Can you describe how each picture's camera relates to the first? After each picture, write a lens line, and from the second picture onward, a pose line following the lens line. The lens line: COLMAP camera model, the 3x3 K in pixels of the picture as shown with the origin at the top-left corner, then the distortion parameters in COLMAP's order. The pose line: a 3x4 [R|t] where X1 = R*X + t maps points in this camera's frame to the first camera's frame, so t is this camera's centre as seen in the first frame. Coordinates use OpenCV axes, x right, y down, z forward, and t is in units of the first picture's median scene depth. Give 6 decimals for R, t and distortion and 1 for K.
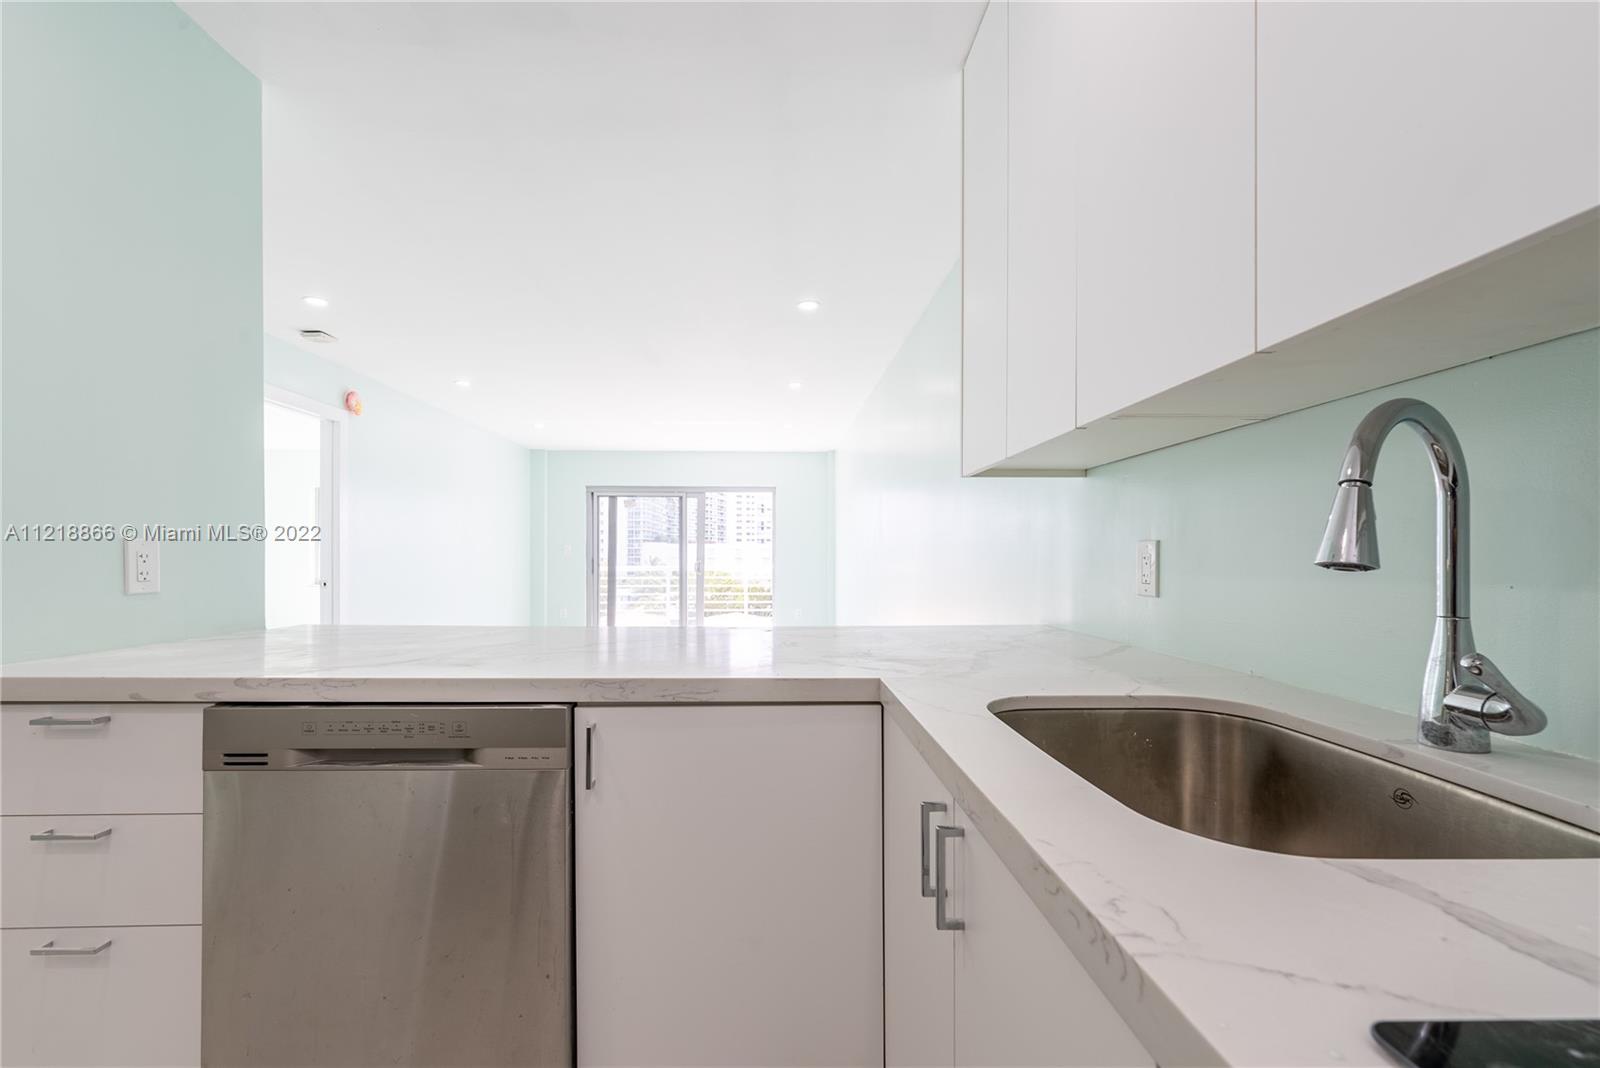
lens RADIAL K [[657.1, 0, 798.7], [0, 657.1, 545.6], [0, 0, 1]] dist [0.001703, -0.001447]
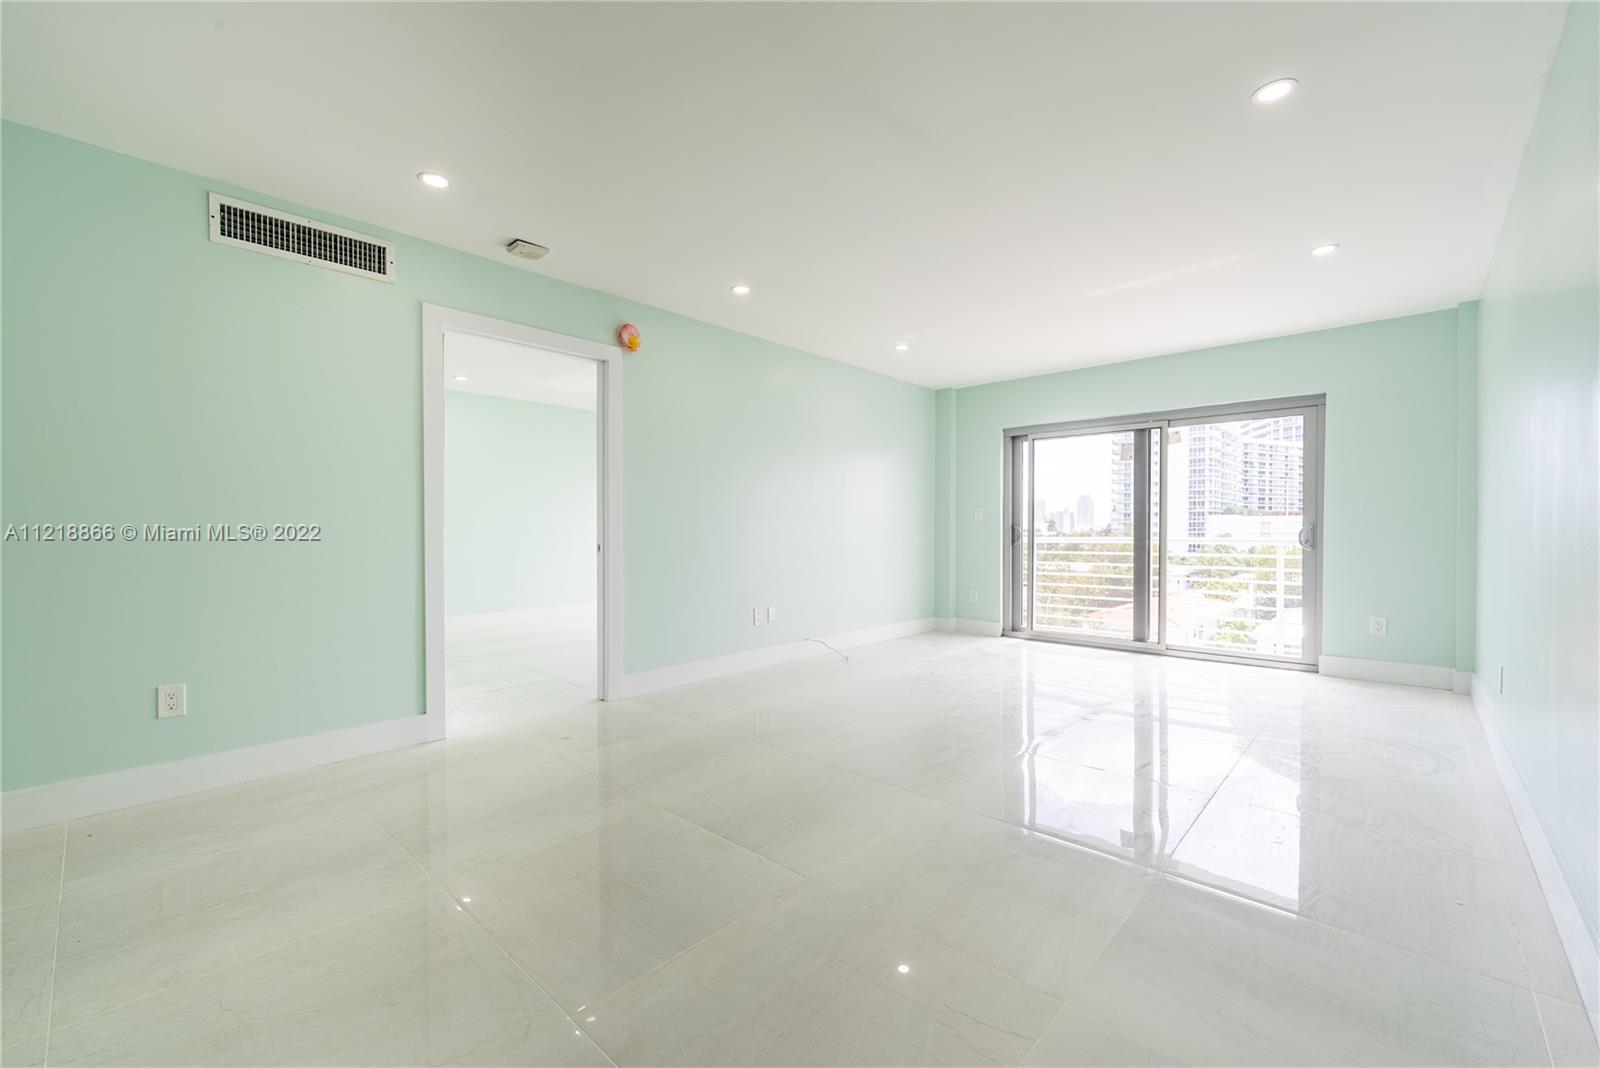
lens RADIAL K [[657.1, 0, 808.3], [0, 657.1, 530.6], [0, 0, 1]] dist [0.001703, -0.001447]
pose [[0.704697, -0.002821, -0.709503, 0.054040], [0.012697, 0.999882, 0.008636, 0.016862], [0.709395, -0.015094, 0.704650, 0.312979]]
